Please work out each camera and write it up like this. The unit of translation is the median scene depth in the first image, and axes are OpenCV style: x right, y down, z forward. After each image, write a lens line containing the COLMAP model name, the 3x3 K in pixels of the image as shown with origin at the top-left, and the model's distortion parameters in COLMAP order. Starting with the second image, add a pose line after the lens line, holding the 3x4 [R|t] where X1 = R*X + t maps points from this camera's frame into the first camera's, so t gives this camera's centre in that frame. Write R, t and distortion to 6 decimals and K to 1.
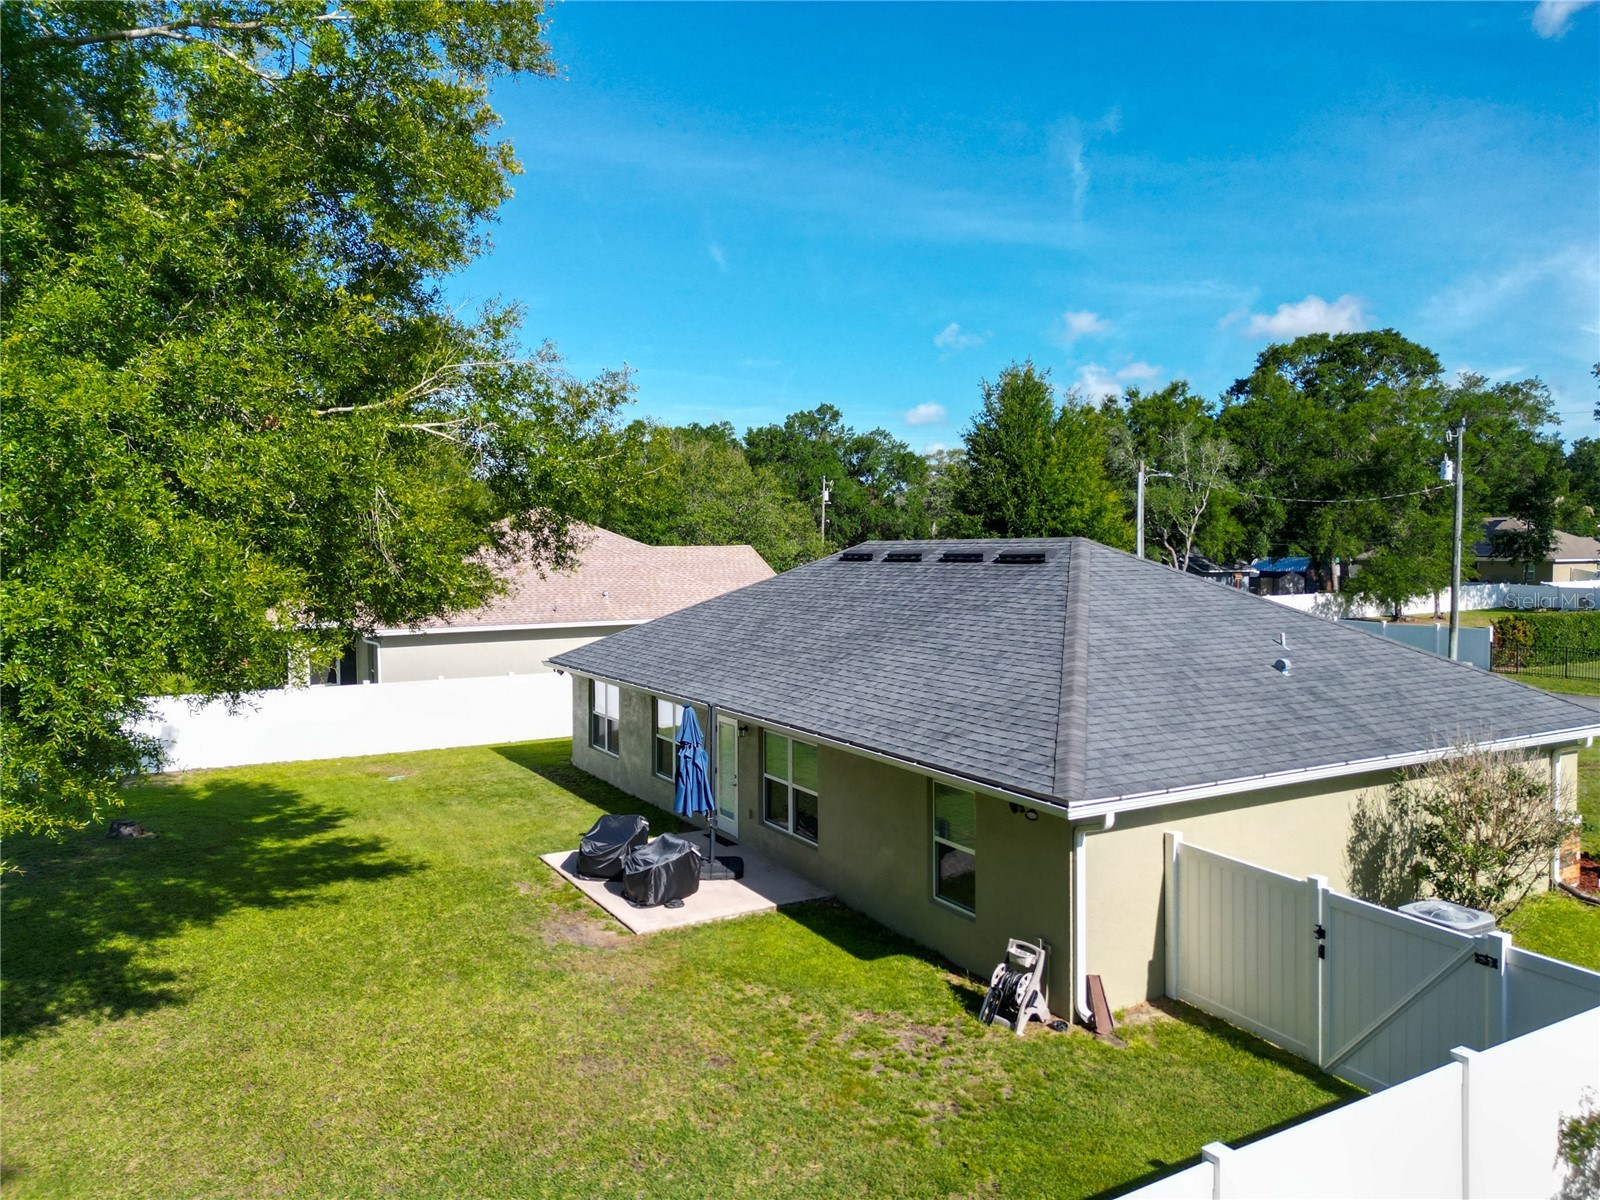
lens RADIAL K [[1153.3, 0, 793.0], [0, 1153.3, 599.4], [0, 0, 1]] dist [0.044834, -0.054116]
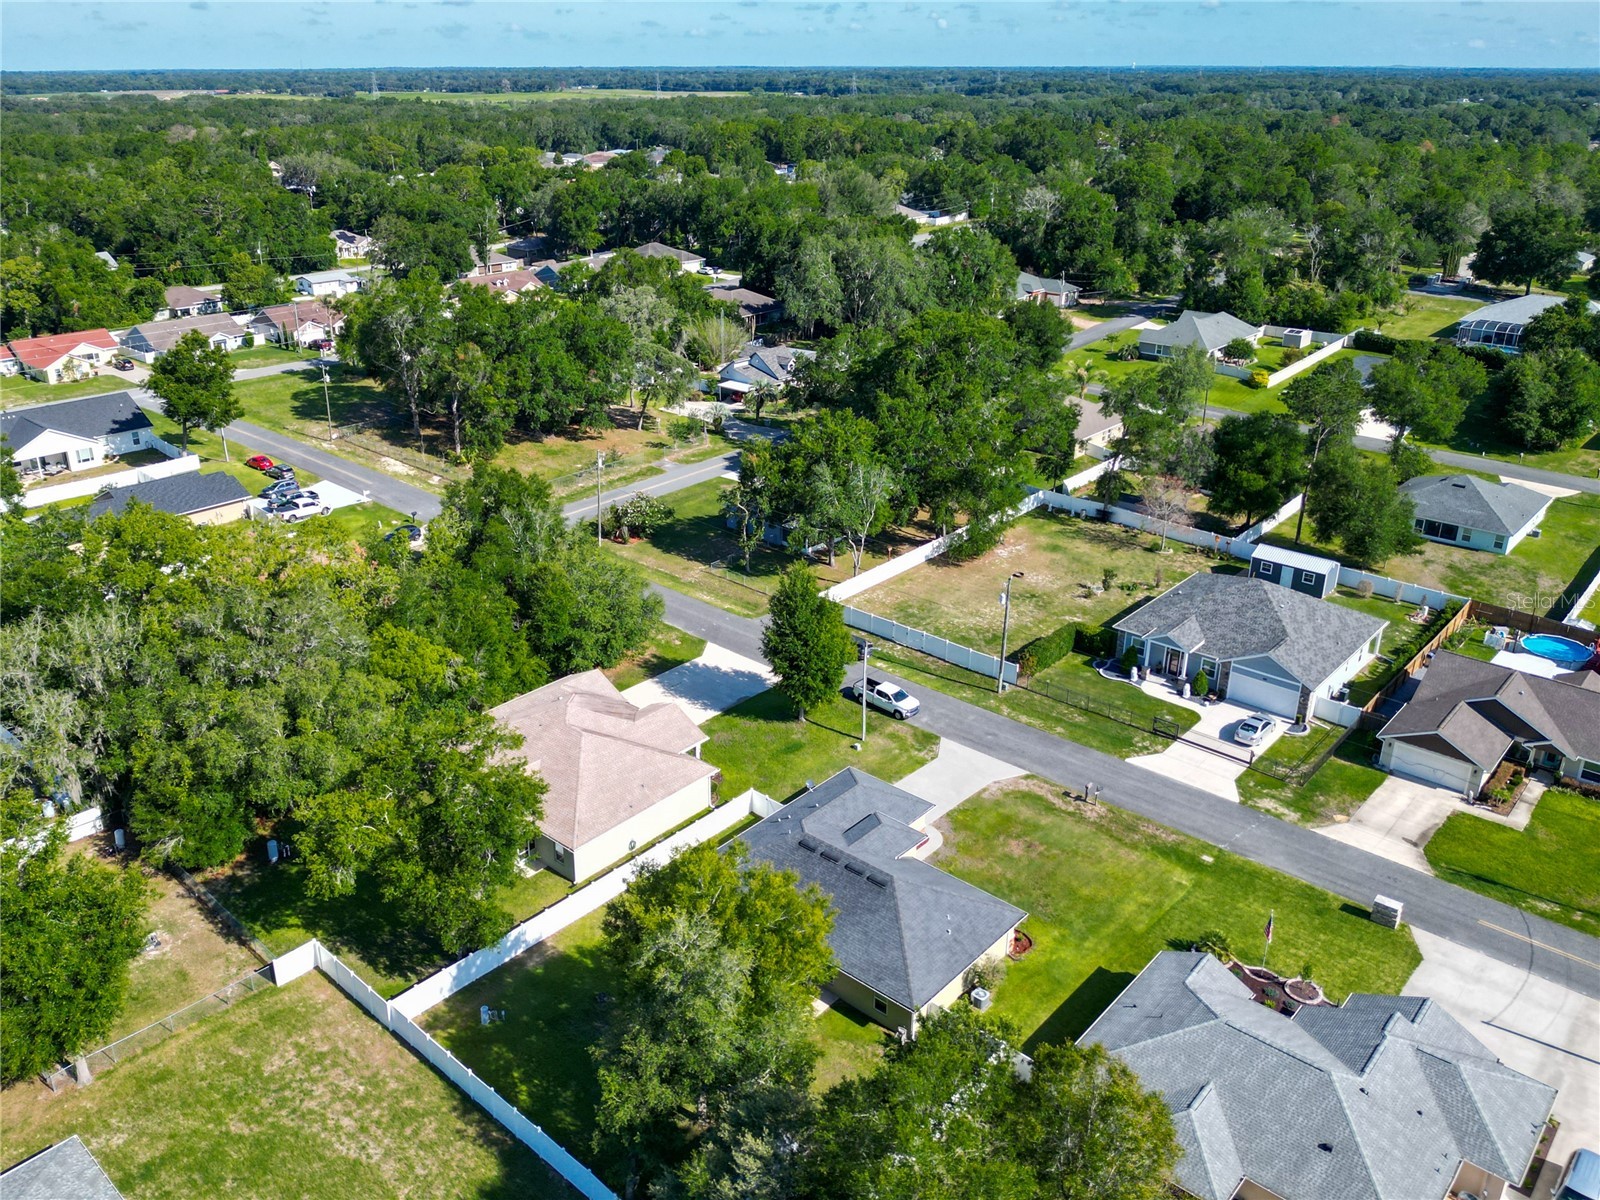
lens RADIAL K [[1244.2, 0, 732.5], [0, 1244.2, 569.7], [0, 0, 1]] dist [0.042961, -0.087371]
pose [[0.958114, -0.104499, 0.266641, -1.426939], [0.012541, 0.945468, 0.325474, -2.754944], [-0.286113, -0.308497, 0.907177, -2.514091]]
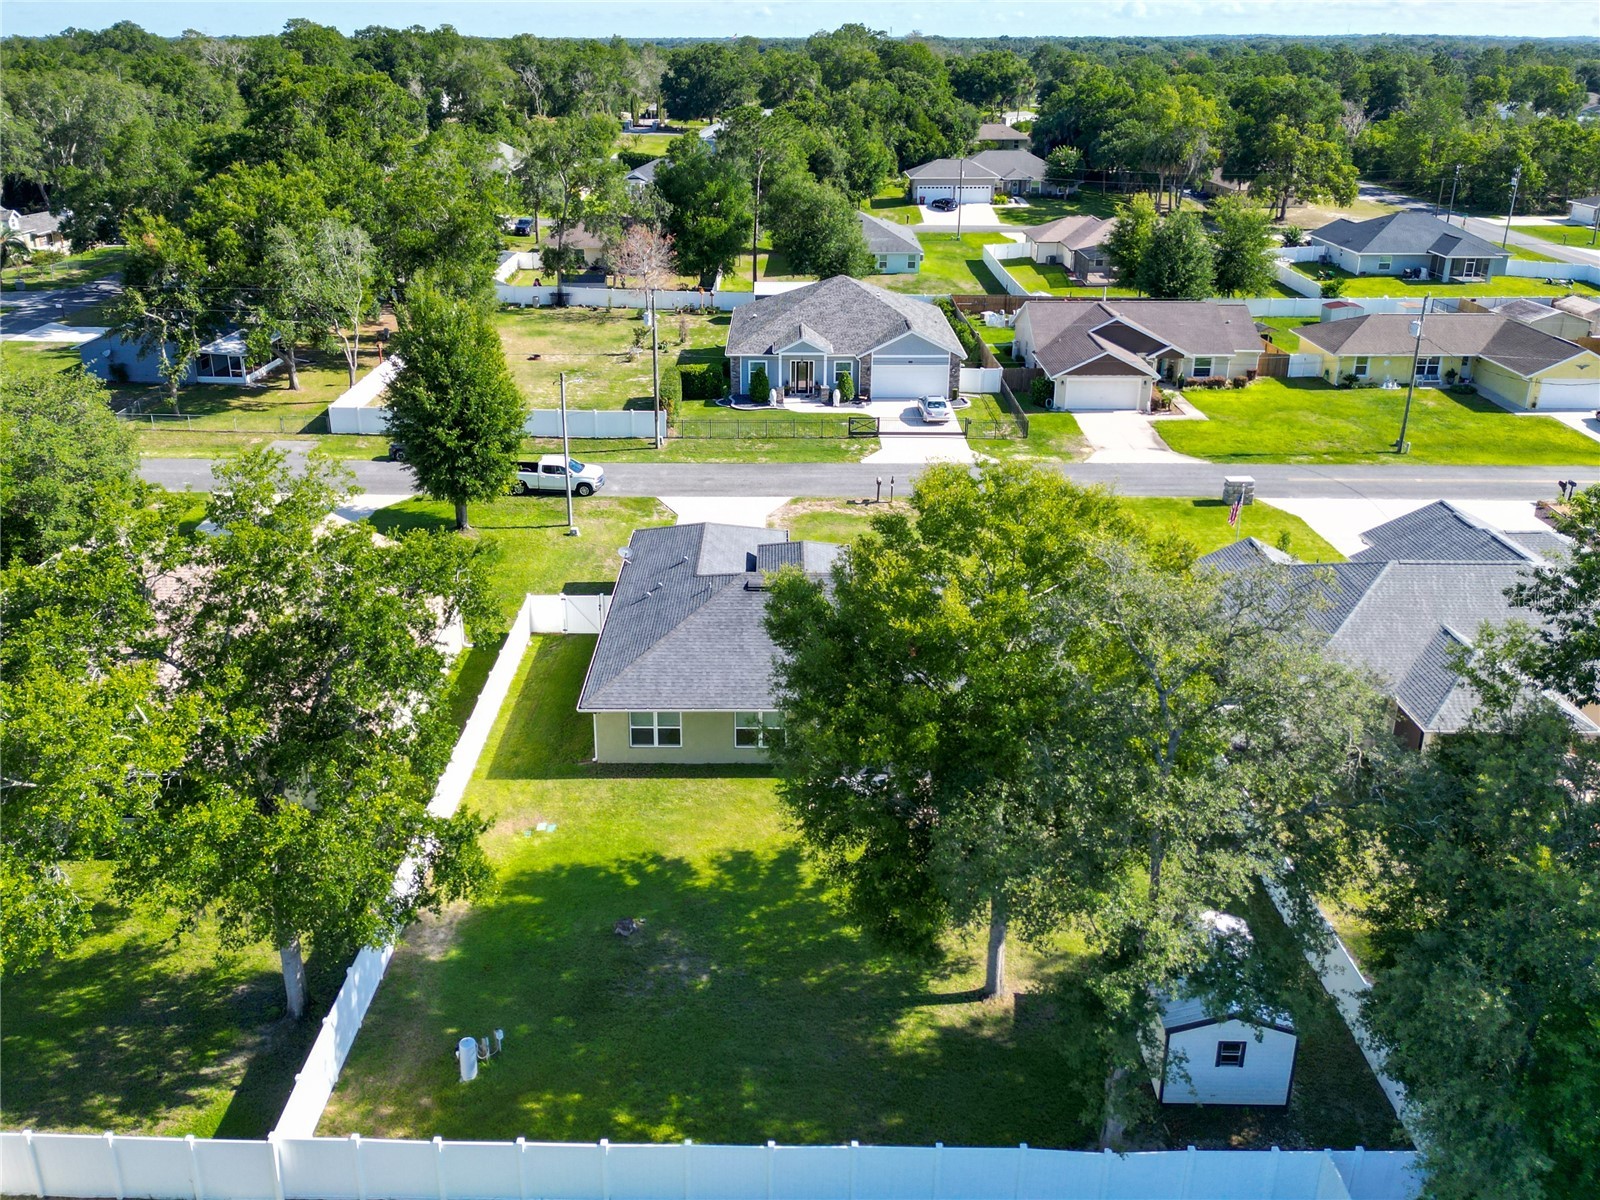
lens RADIAL K [[1275.9, 0, 773.2], [0, 1275.9, 478.9], [0, 0, 1]] dist [0.029034, -0.070346]
pose [[0.512032, -0.272196, 0.814698, -2.441917], [0.040233, 0.955022, 0.293793, -1.274785], [-0.858024, -0.117653, 0.499953, -0.001556]]
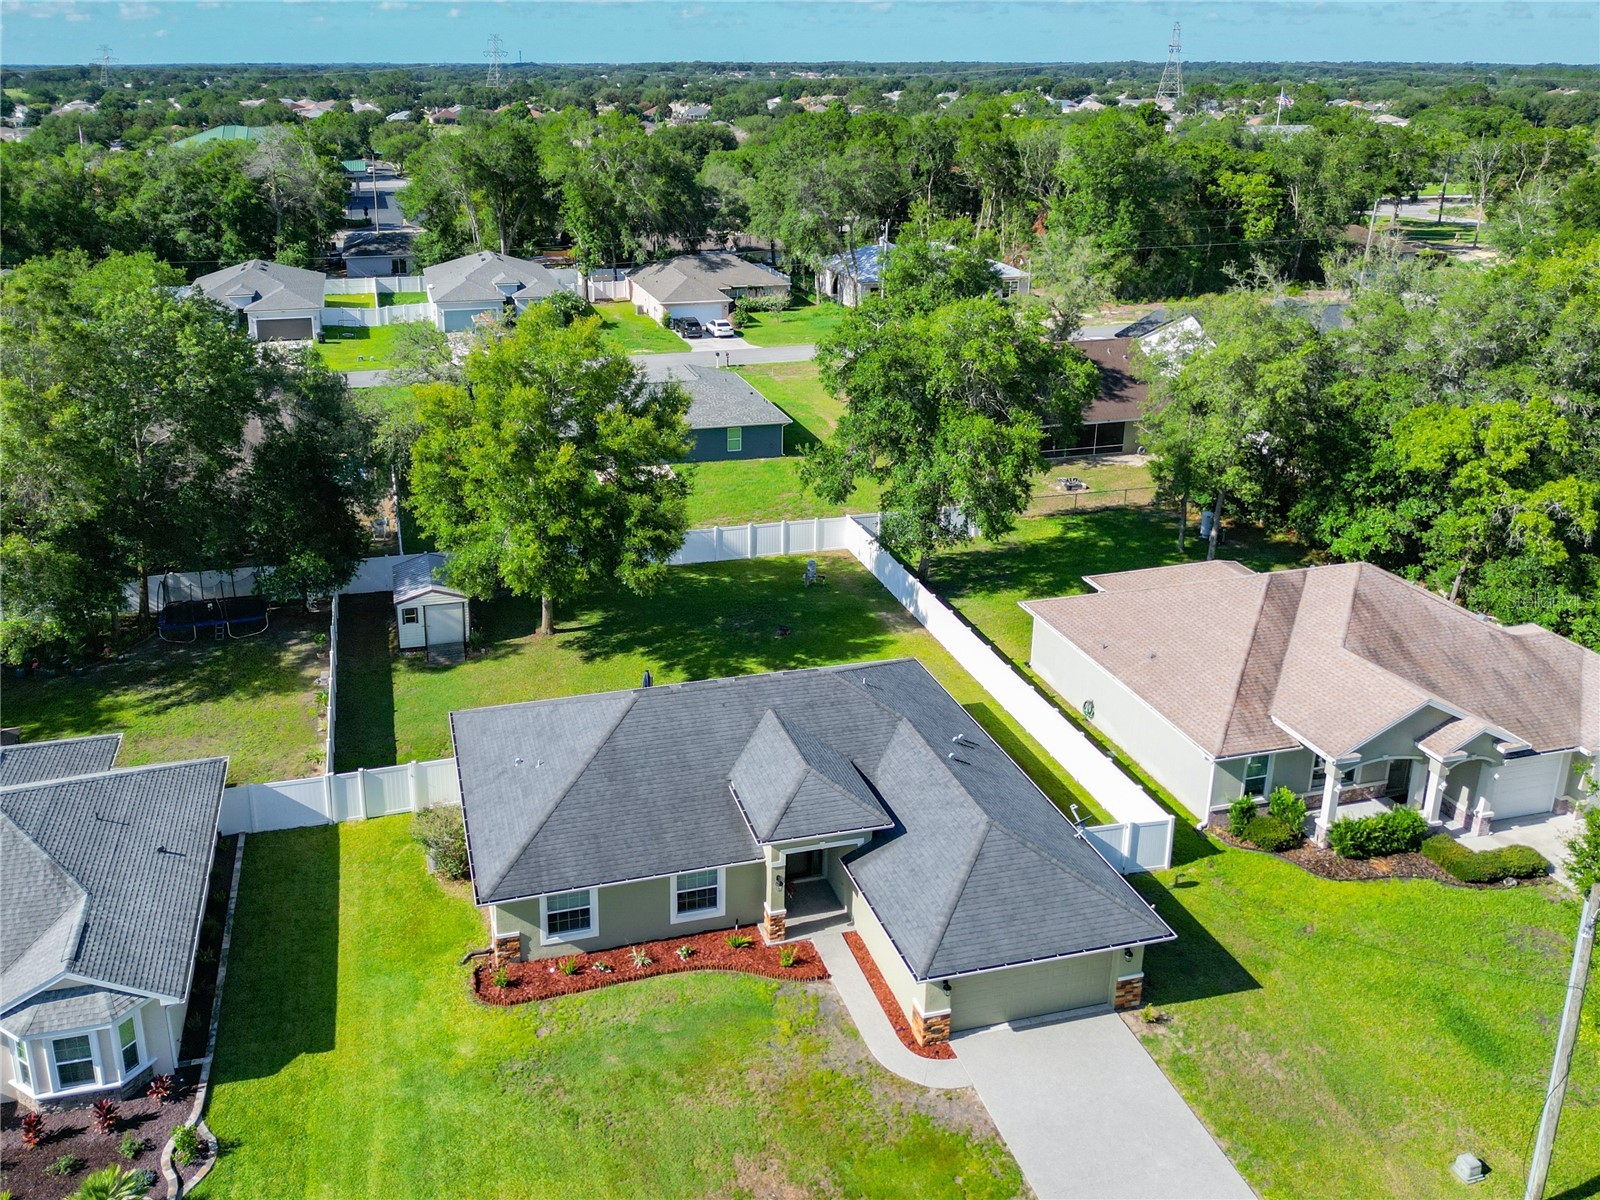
lens RADIAL K [[1315.7, 0, 705.4], [0, 1315.7, 445.2], [0, 0, 1]] dist [0.021264, -0.035177]
pose [[-0.274767, 0.279459, -0.920003, 2.773525], [-0.045366, 0.951997, 0.302726, -1.464587], [0.960440, 0.124916, -0.248900, 2.083973]]
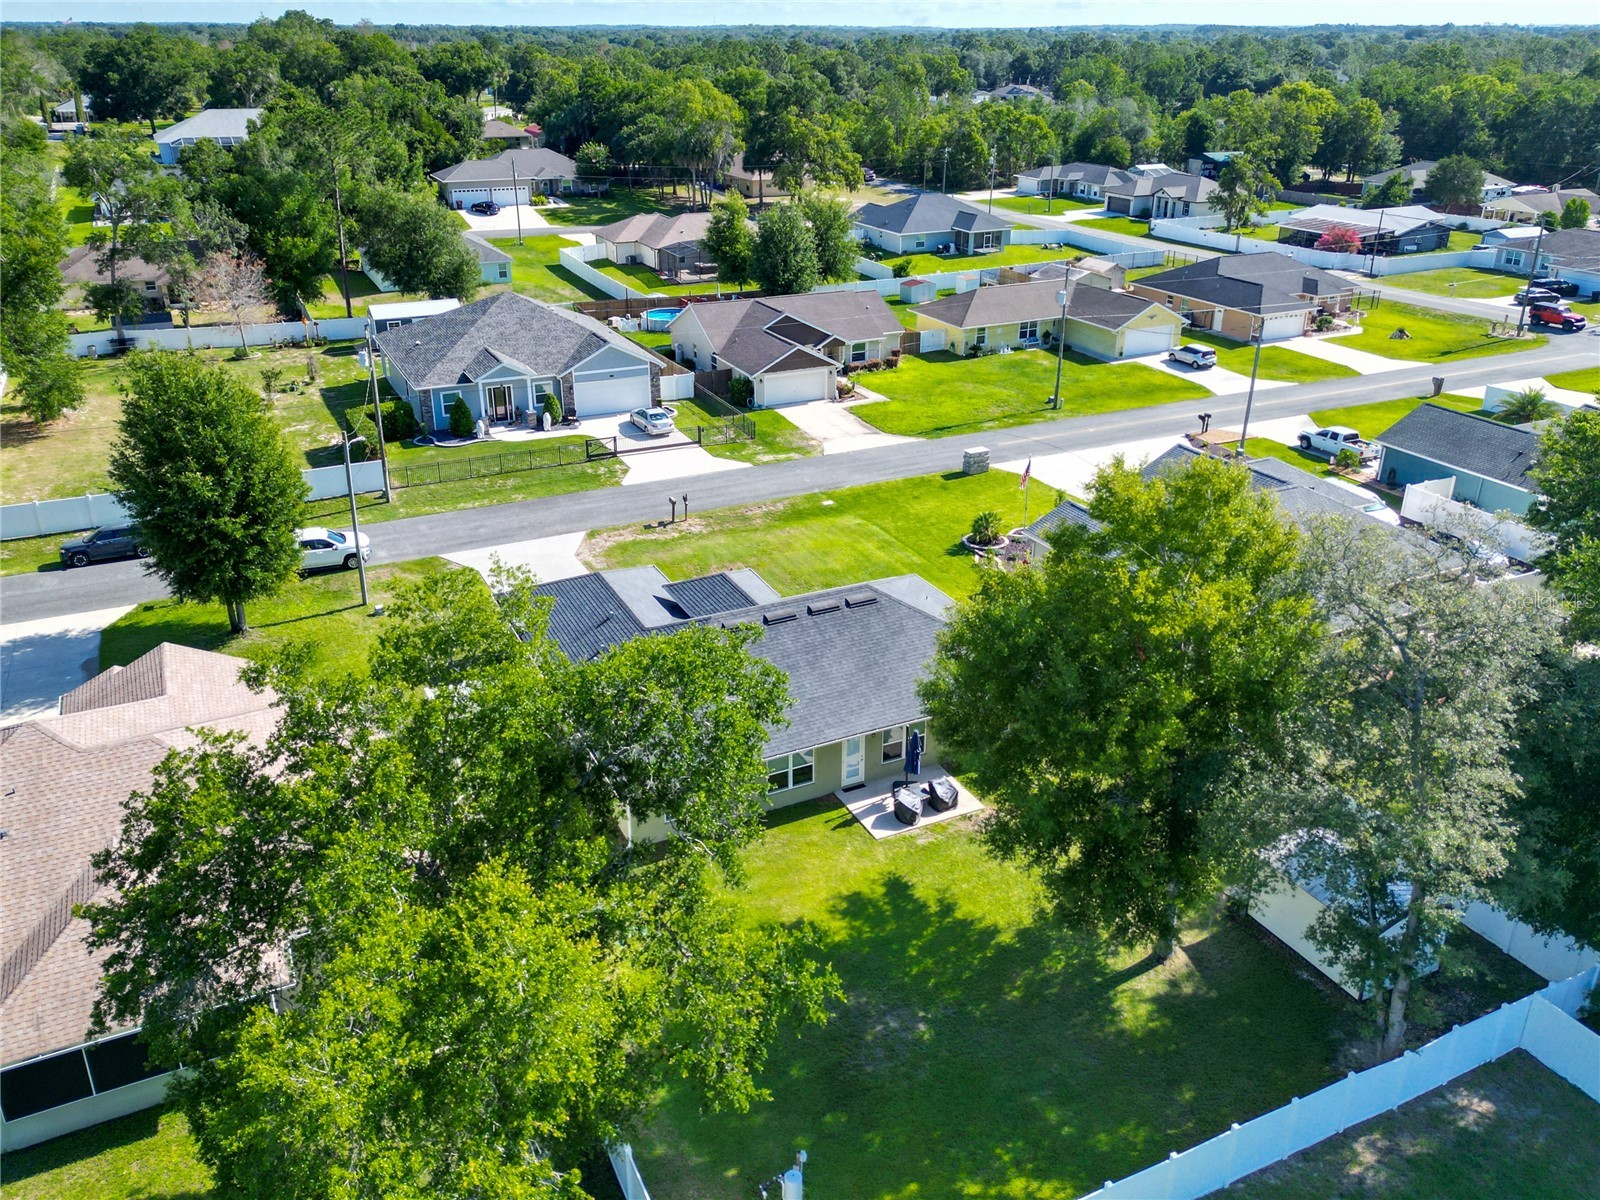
lens RADIAL K [[1237.4, 0, 792.7], [0, 1237.4, 563.3], [0, 0, 1]] dist [0.076785, -0.081843]
pose [[0.075691, -0.383797, 0.920310, -2.616706], [0.048043, 0.923290, 0.381088, -1.359901], [-0.995973, 0.015369, 0.088323, 1.199467]]
